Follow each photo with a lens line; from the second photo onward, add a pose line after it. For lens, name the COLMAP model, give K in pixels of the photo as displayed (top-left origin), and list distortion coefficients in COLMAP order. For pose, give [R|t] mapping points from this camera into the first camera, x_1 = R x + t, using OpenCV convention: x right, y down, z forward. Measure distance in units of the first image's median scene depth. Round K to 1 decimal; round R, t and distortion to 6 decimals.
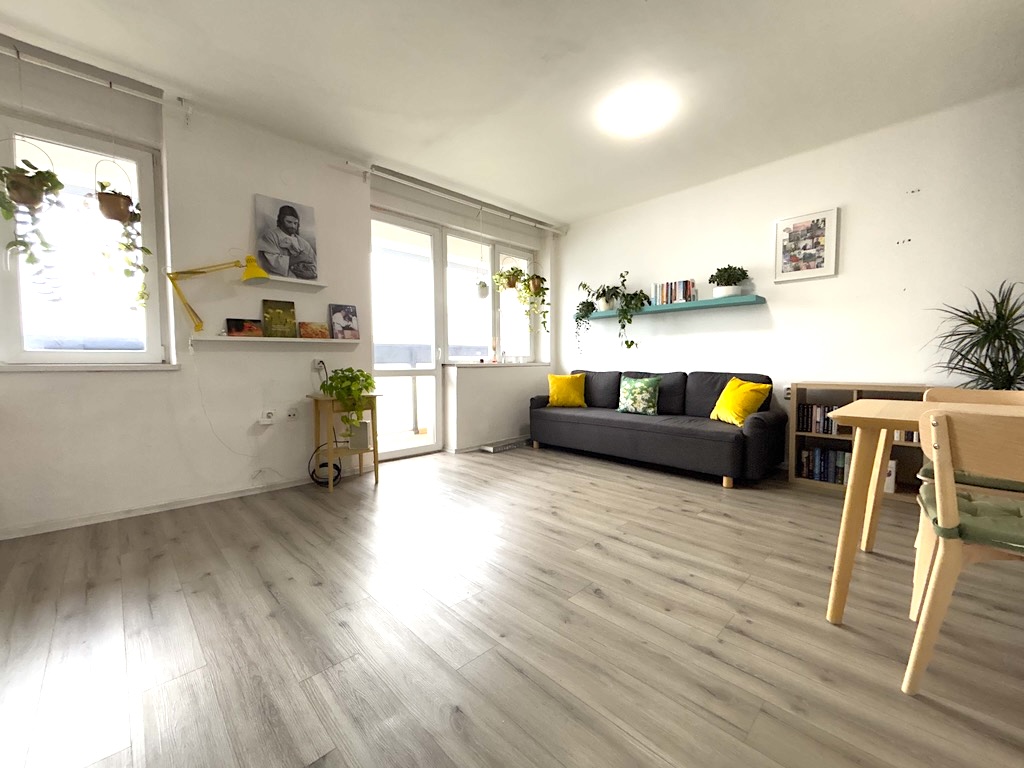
lens RADIAL K [[412.5, 0, 512.4], [0, 412.5, 380.5], [0, 0, 1]] dist [0.013190, -0.003913]
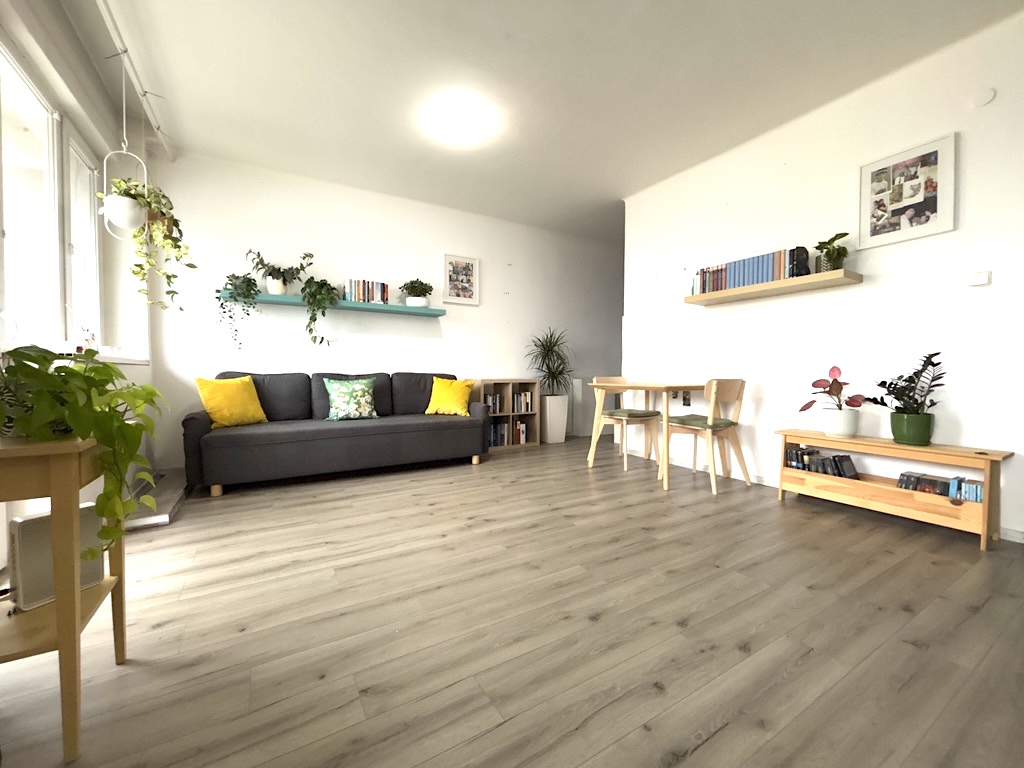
lens RADIAL K [[412.5, 0, 512.4], [0, 412.5, 380.5], [0, 0, 1]] dist [0.013190, -0.003913]
pose [[0.224141, -0.013429, 0.974464, -0.569538], [0.040455, 0.999171, 0.004464, 0.006896], [-0.973717, 0.038421, 0.224499, 0.534872]]
